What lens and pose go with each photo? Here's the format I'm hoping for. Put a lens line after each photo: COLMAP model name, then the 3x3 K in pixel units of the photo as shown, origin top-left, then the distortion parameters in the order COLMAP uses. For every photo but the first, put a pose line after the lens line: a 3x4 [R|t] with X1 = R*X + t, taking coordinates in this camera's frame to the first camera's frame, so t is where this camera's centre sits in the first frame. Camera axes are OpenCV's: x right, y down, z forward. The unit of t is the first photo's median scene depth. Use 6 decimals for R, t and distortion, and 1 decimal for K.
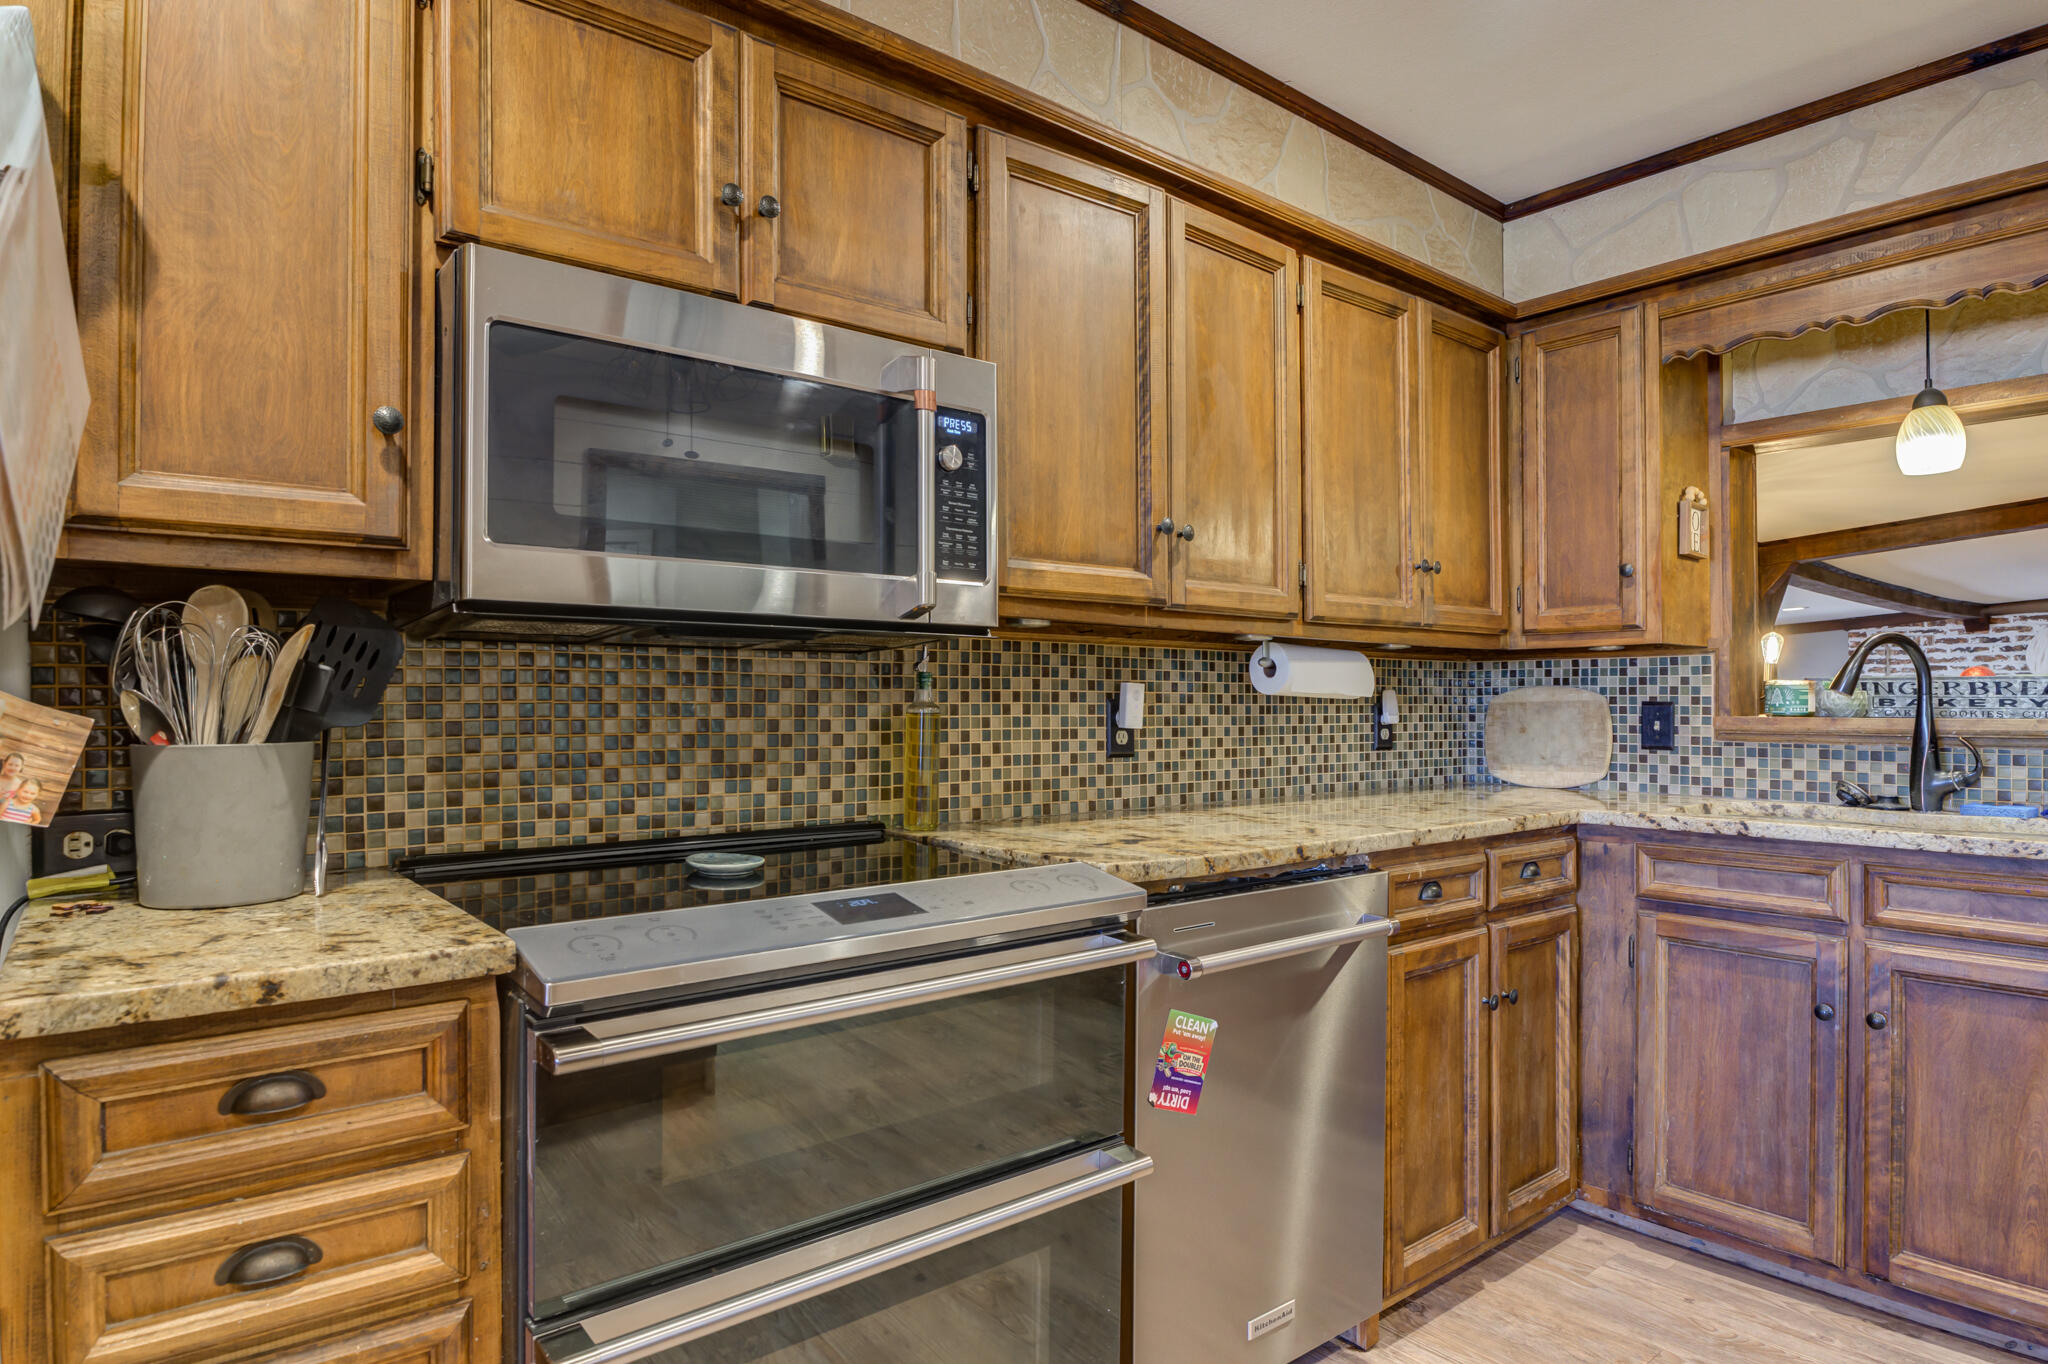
lens RADIAL K [[1145.8, 0, 1023.8], [0, 1145.8, 688.2], [0, 0, 1]] dist [-0.010696, -0.001134]
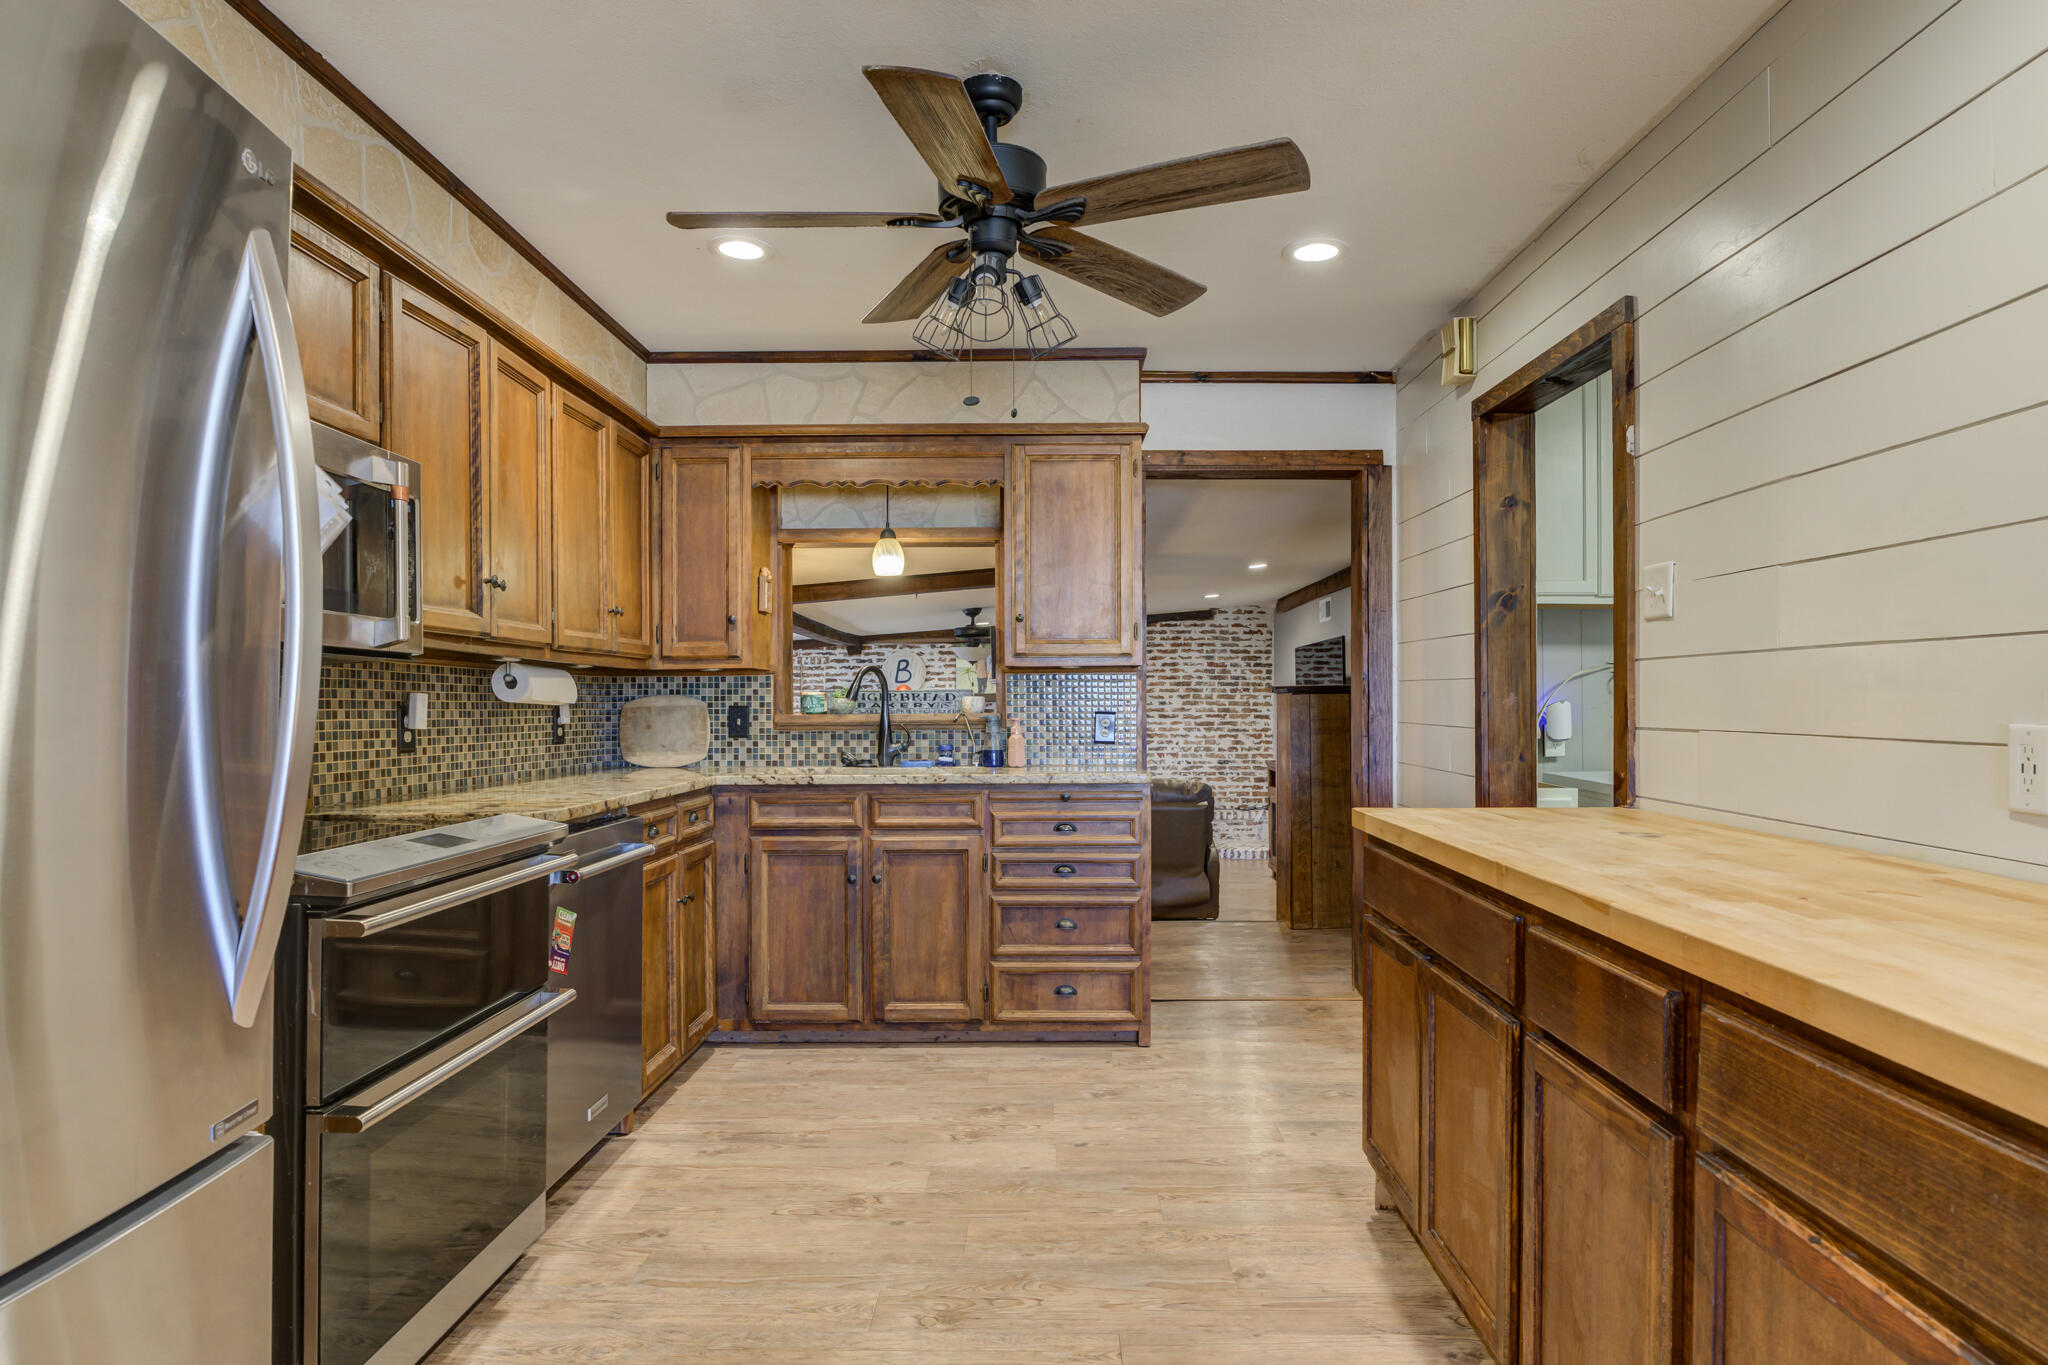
lens RADIAL K [[1145.8, 0, 1033.4], [0, 1145.8, 696.8], [0, 0, 1]] dist [-0.010696, -0.001134]
pose [[0.641429, -0.000218, 0.767182, -0.435333], [-0.001577, 0.999997, 0.001602, -0.003532], [-0.767181, -0.002237, 0.641427, -0.324731]]
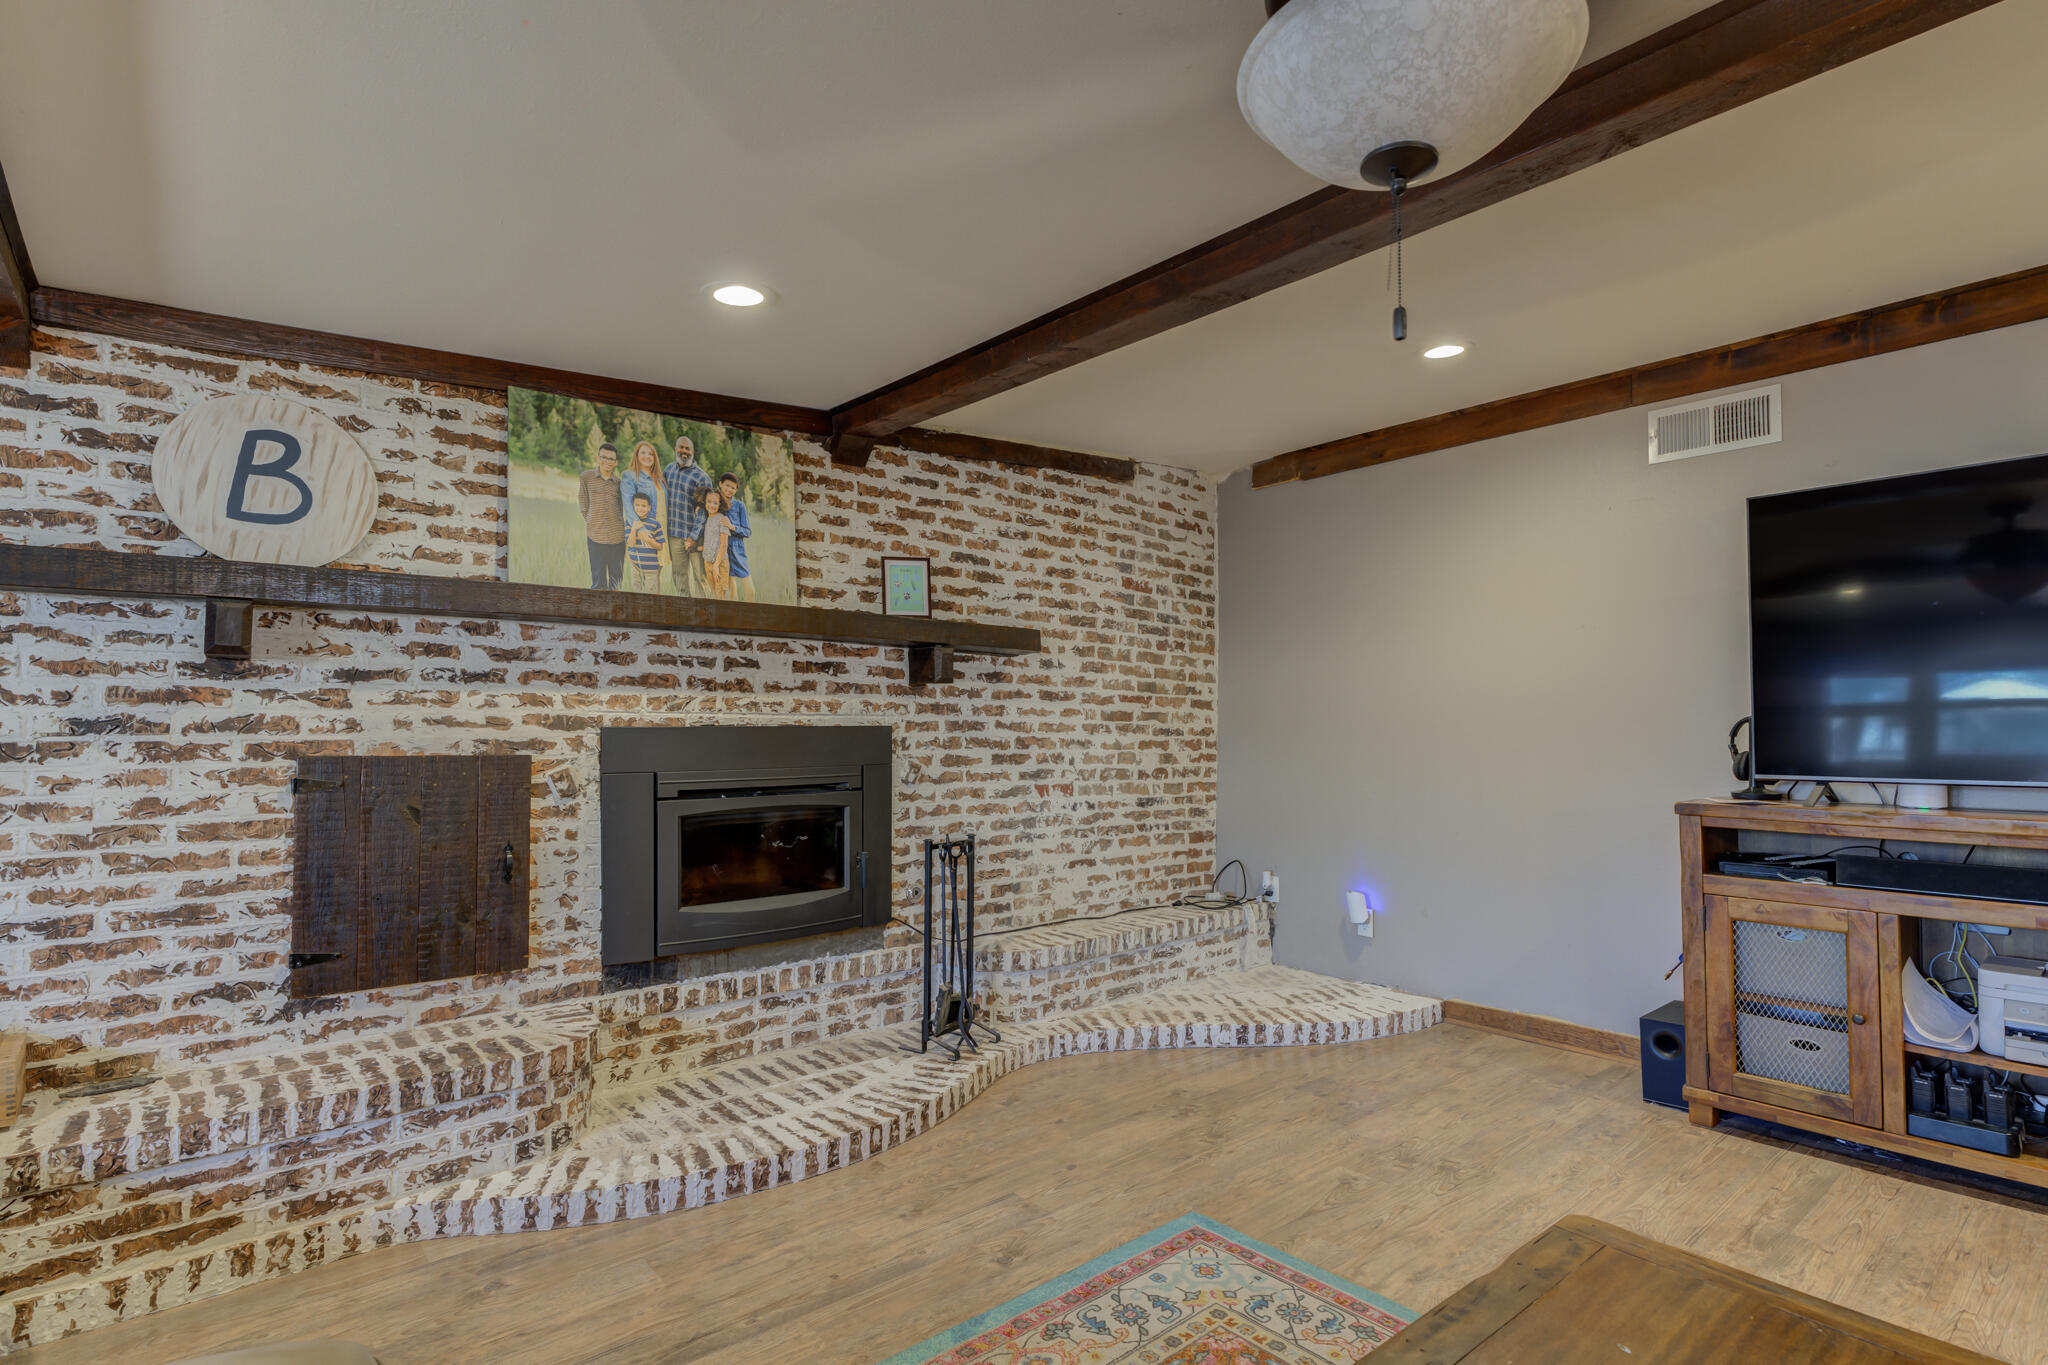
lens RADIAL K [[1022.9, 0, 1022.0], [0, 1022.9, 699.6], [0, 0, 1]] dist [-0.002798, 0.005857]
pose [[-0.038923, 0.036927, 0.998560, 2.297904], [-0.016248, 0.999161, -0.037582, 0.193453], [-0.999110, -0.017687, -0.038290, 3.024275]]
